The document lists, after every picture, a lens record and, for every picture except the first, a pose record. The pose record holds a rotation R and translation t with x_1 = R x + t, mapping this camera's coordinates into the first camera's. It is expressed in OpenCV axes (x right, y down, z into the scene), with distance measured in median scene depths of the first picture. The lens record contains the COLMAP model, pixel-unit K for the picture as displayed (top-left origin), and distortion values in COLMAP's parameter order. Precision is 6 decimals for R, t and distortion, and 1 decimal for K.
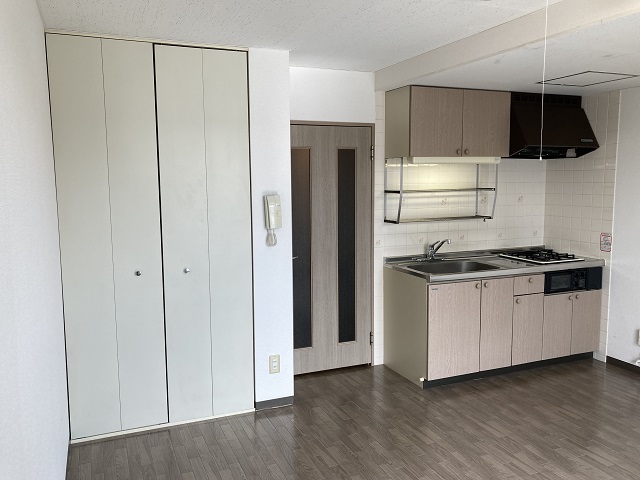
lens RADIAL K [[542.8, 0, 320.8], [0, 542.8, 239.0], [0, 0, 1]] dist [0.043750, -0.012320]
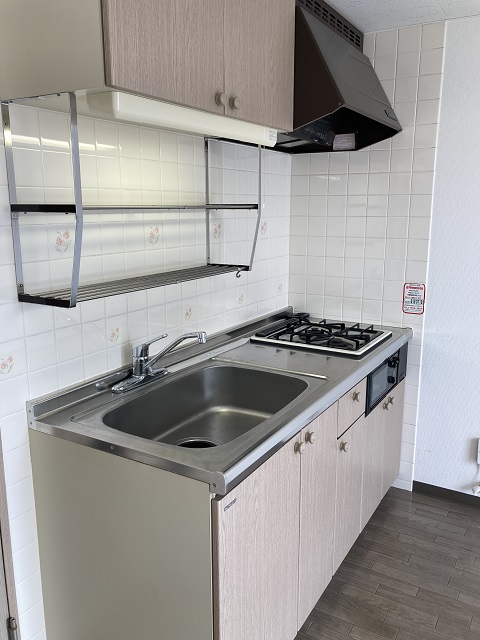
lens RADIAL K [[542.8, 0, 241.5], [0, 542.8, 317.2], [0, 0, 1]] dist [0.043750, -0.012320]
pose [[0.804238, -0.114119, 0.583247, 0.028585], [0.064288, 0.992337, 0.105517, -0.046946], [-0.590819, -0.047365, 0.805412, 0.630487]]
